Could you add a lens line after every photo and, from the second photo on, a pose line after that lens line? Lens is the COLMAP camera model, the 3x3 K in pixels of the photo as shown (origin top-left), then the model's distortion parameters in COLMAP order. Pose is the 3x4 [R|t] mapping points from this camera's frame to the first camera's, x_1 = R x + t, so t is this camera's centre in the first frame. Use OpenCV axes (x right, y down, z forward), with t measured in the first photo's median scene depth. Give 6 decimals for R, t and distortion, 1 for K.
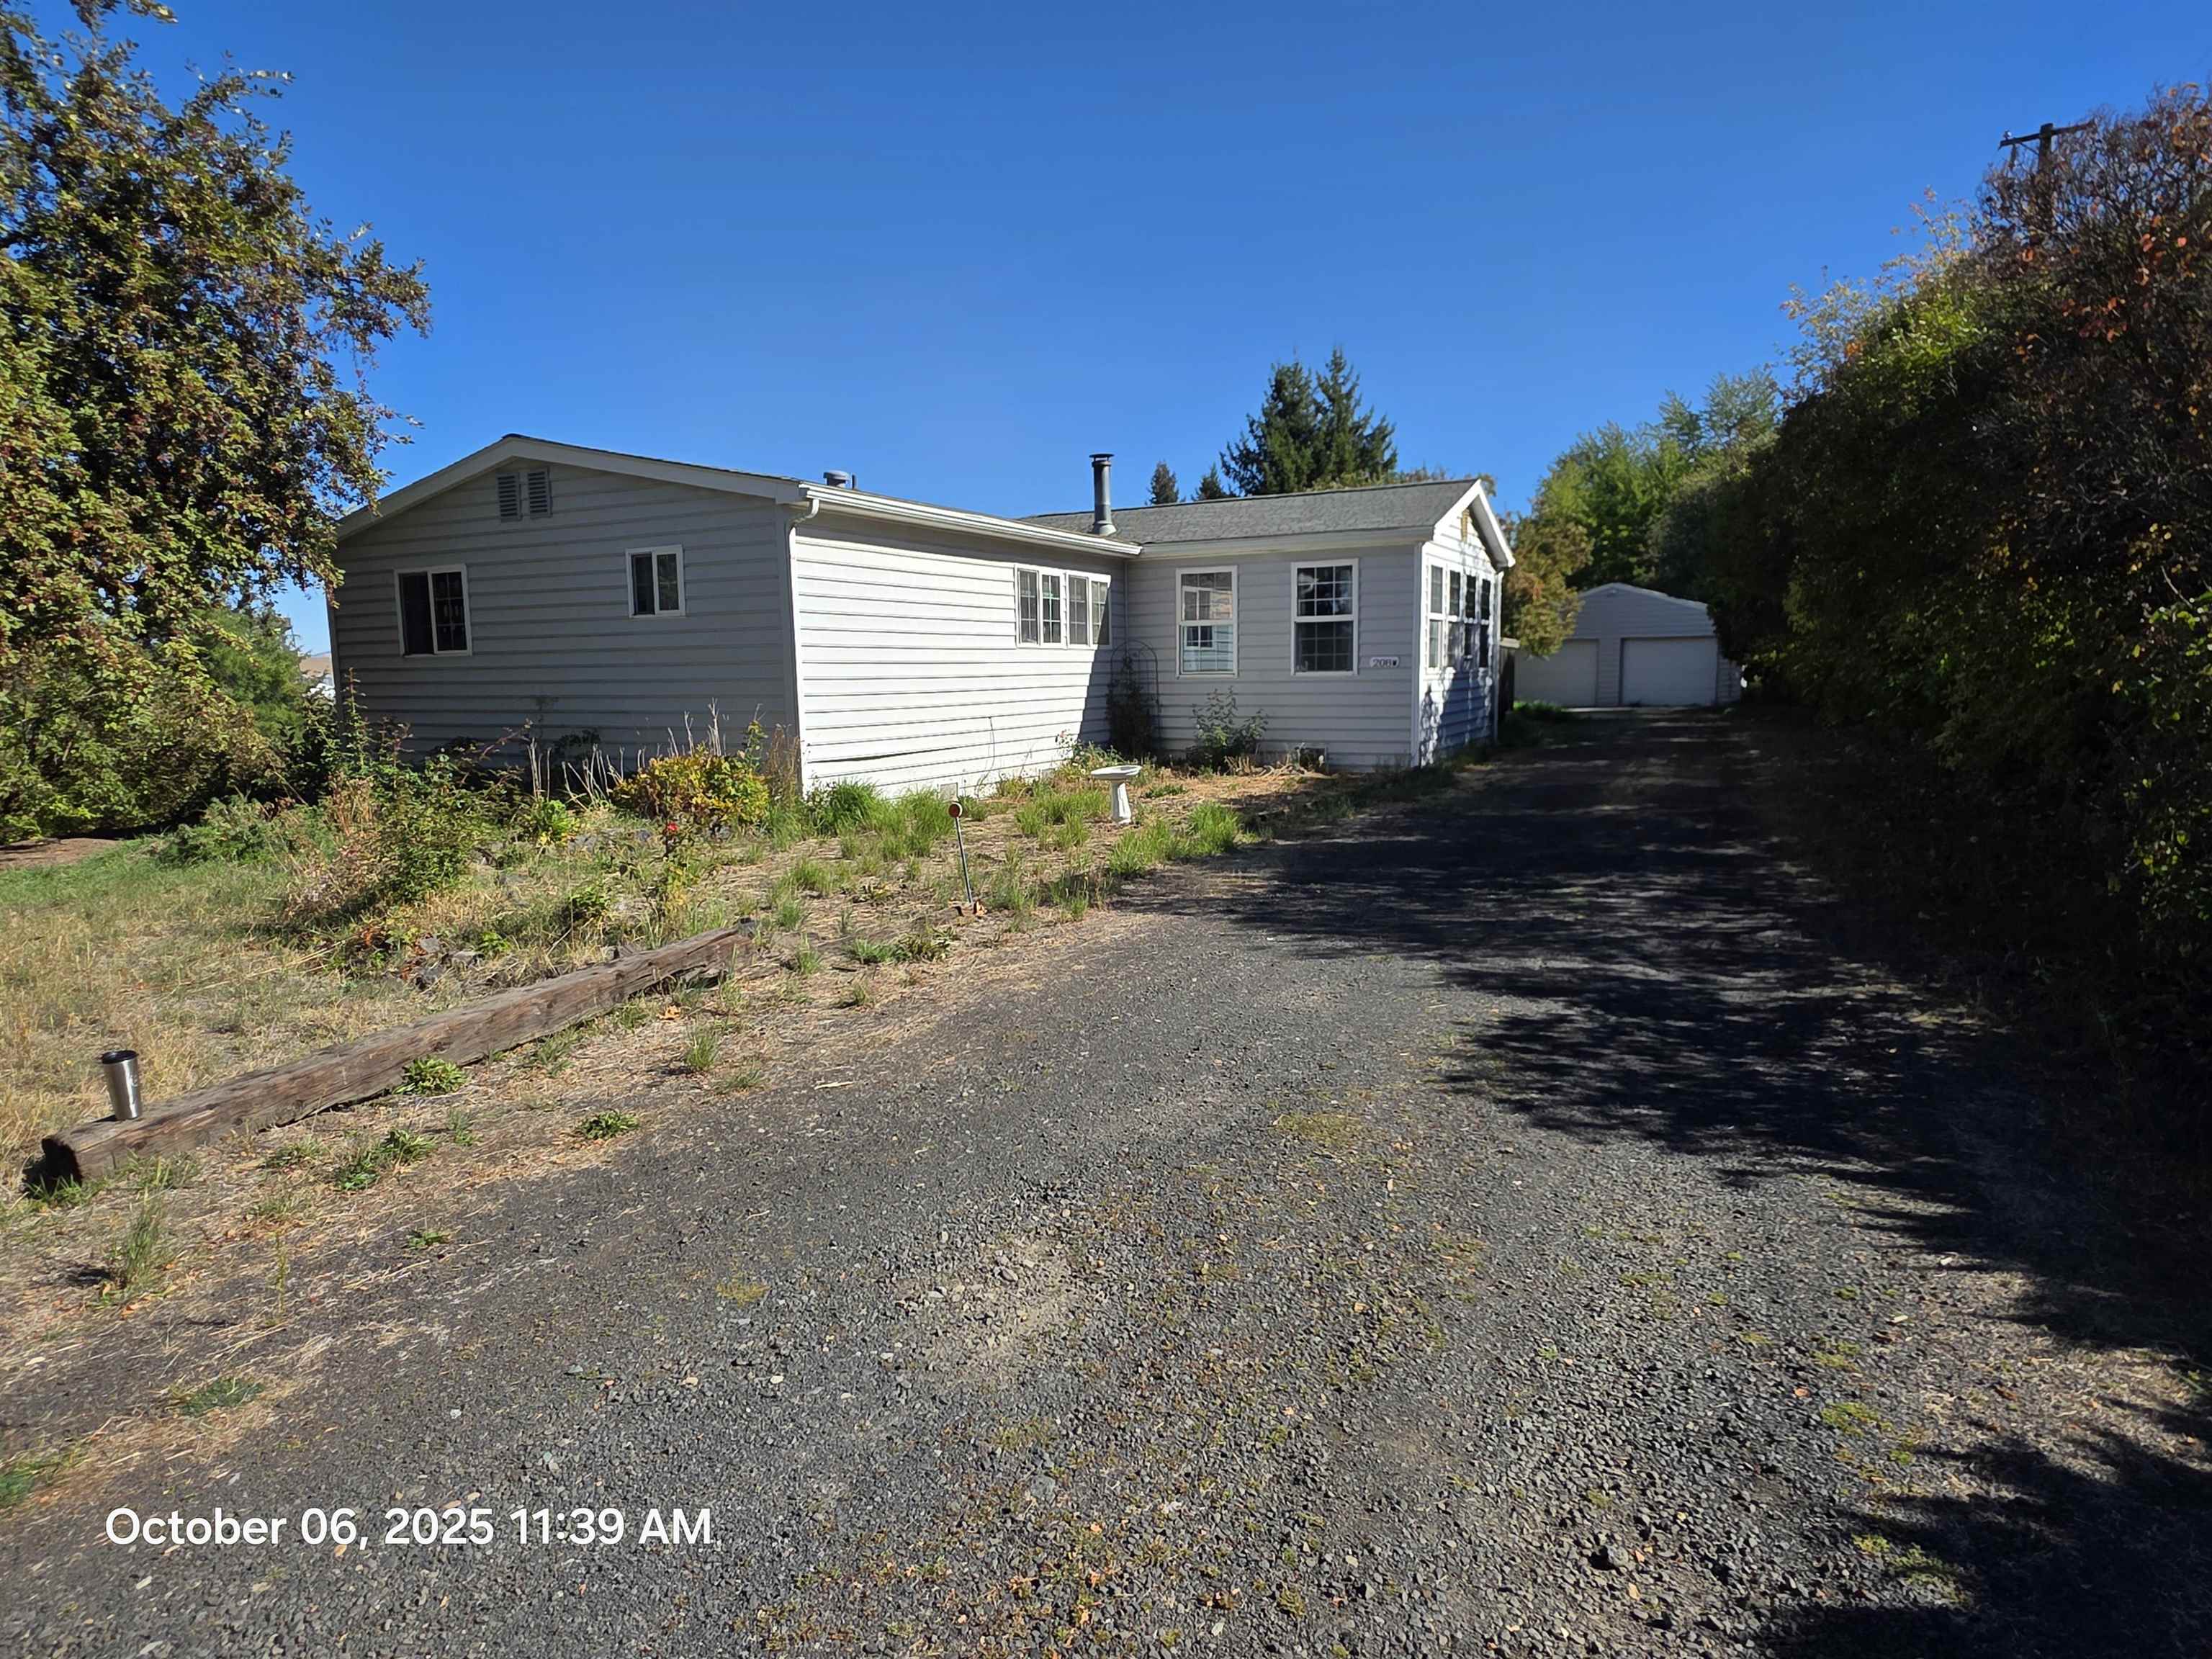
lens RADIAL K [[1255.9, 0, 1103.0], [0, 1255.9, 816.6], [0, 0, 1]] dist [0.017620, 0.000334]
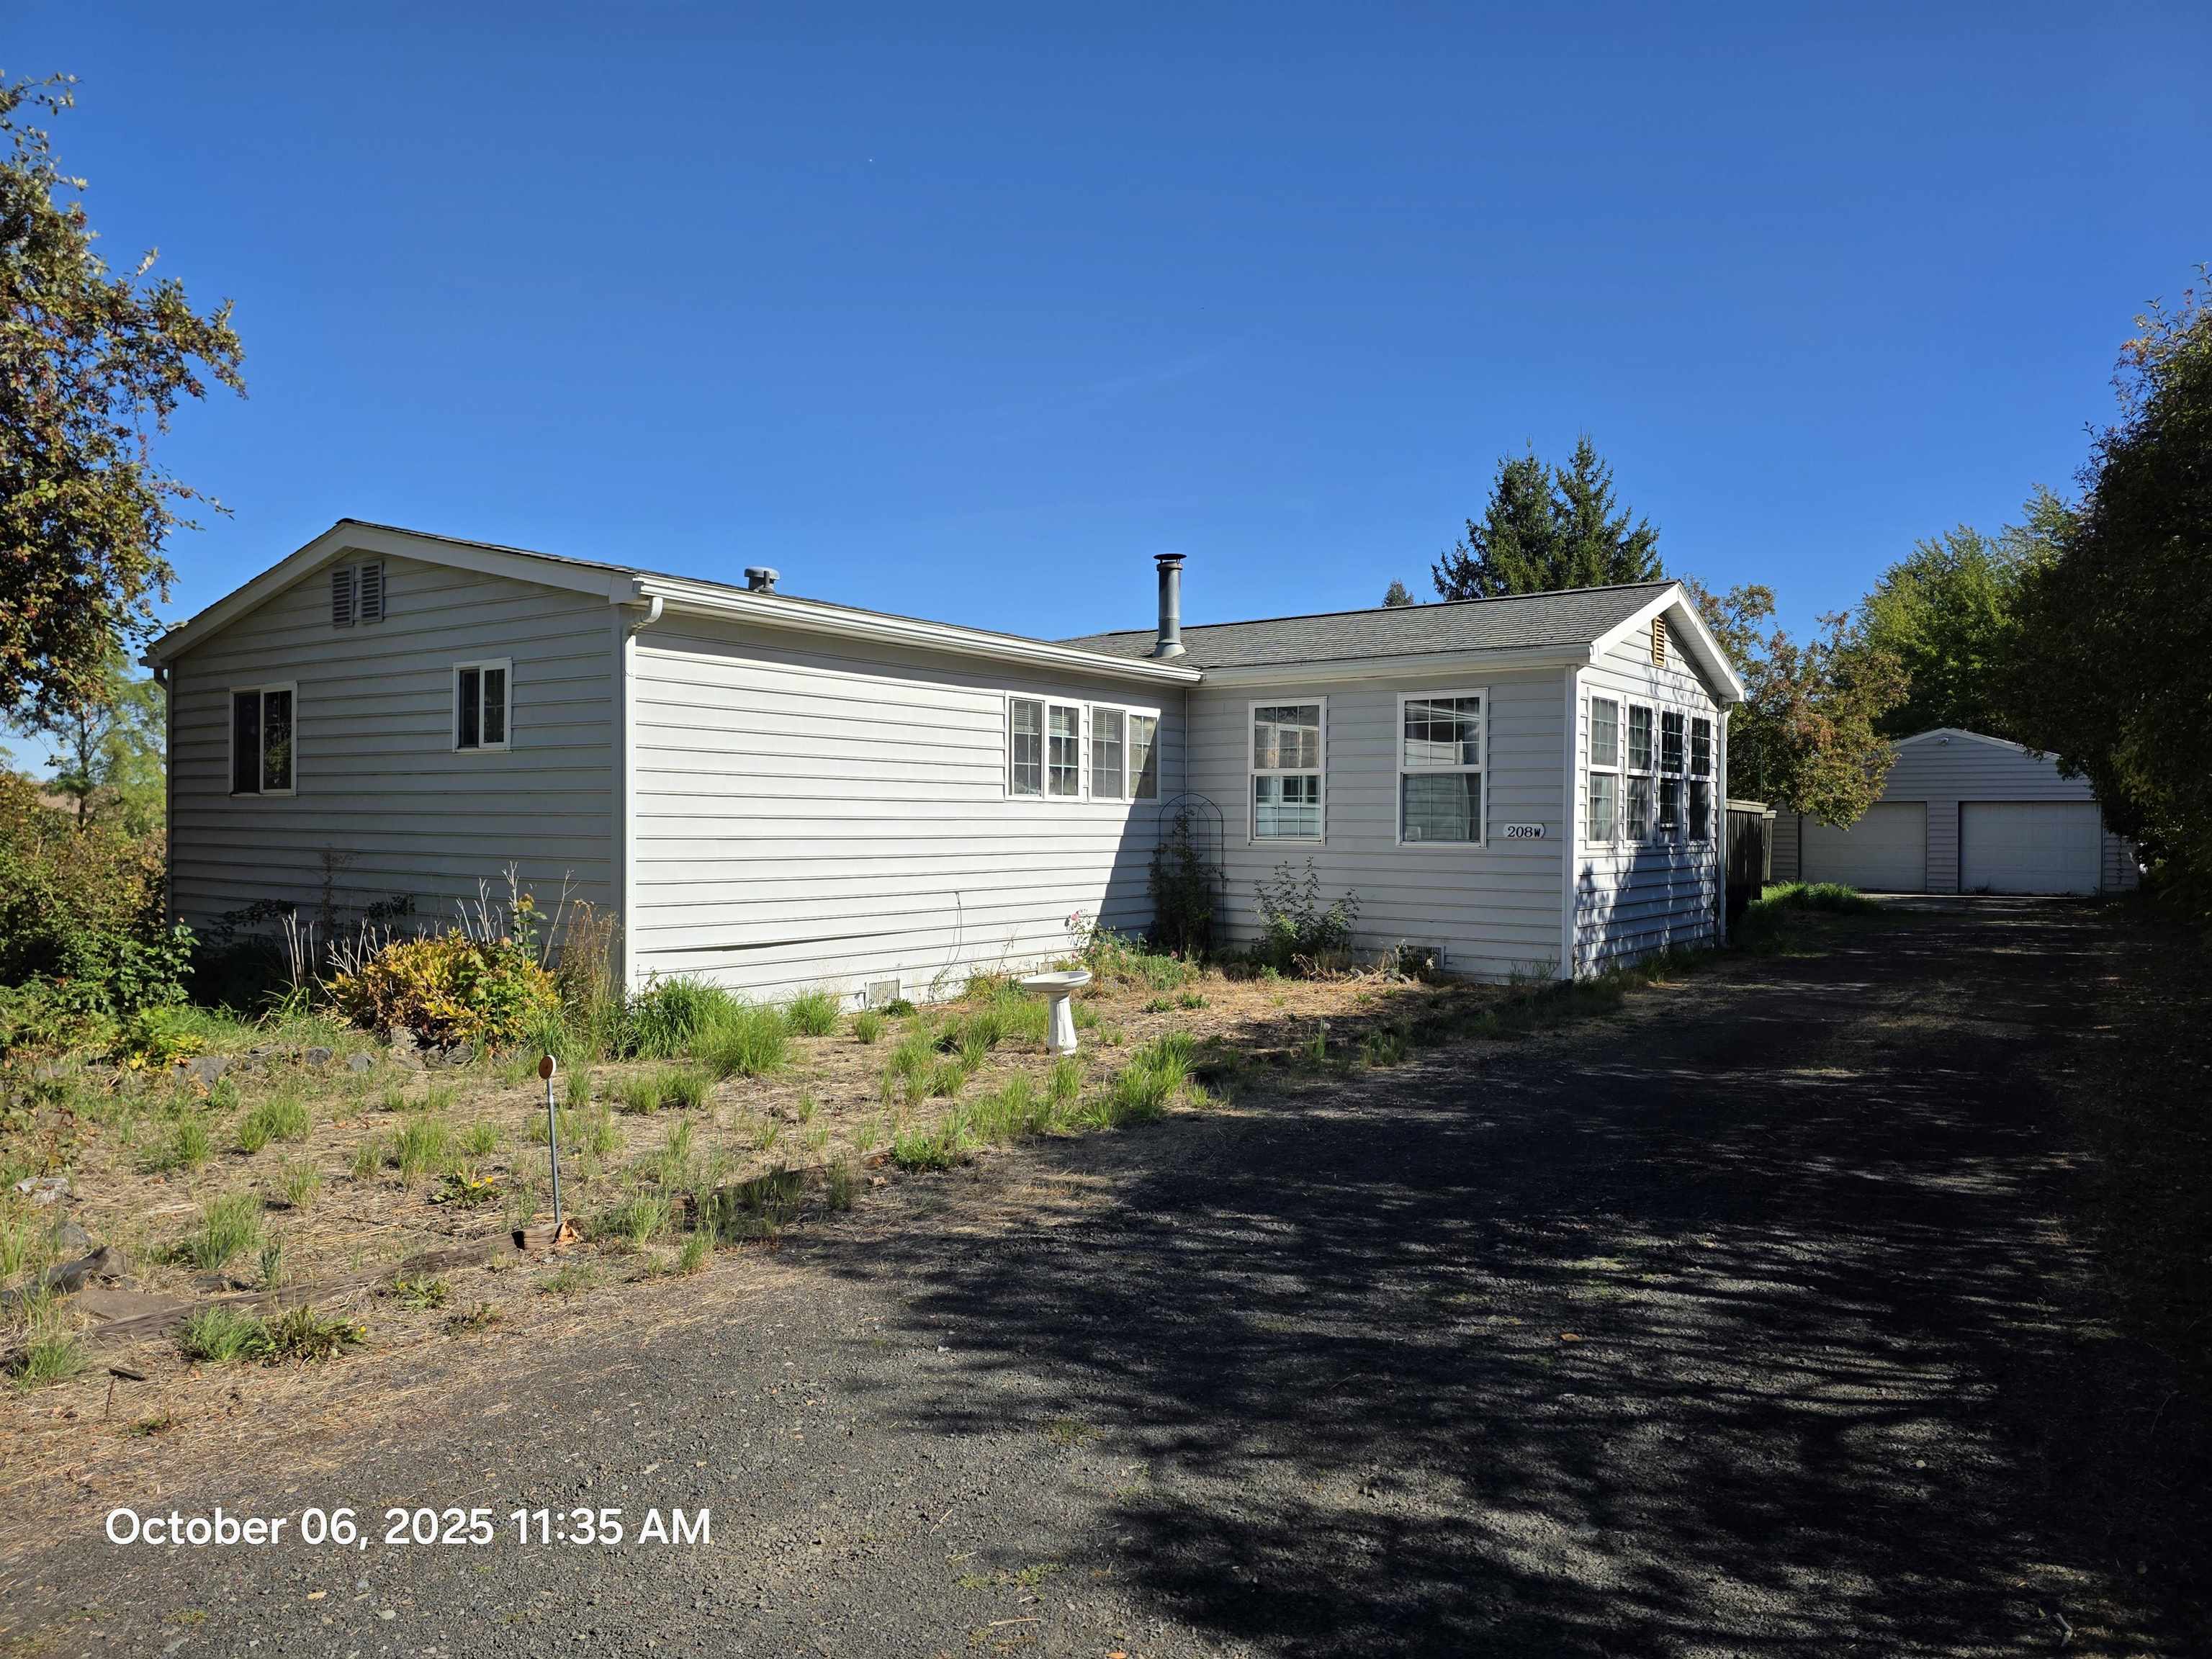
lens RADIAL K [[1471.3, 0, 1097.7], [0, 1471.3, 827.3], [0, 0, 1]] dist [0.108817, -0.129306]
pose [[0.987821, 0.024337, -0.153678, 0.113501], [-0.041289, 0.993282, -0.108098, -0.023532], [0.150015, 0.113127, 0.982190, 0.135323]]
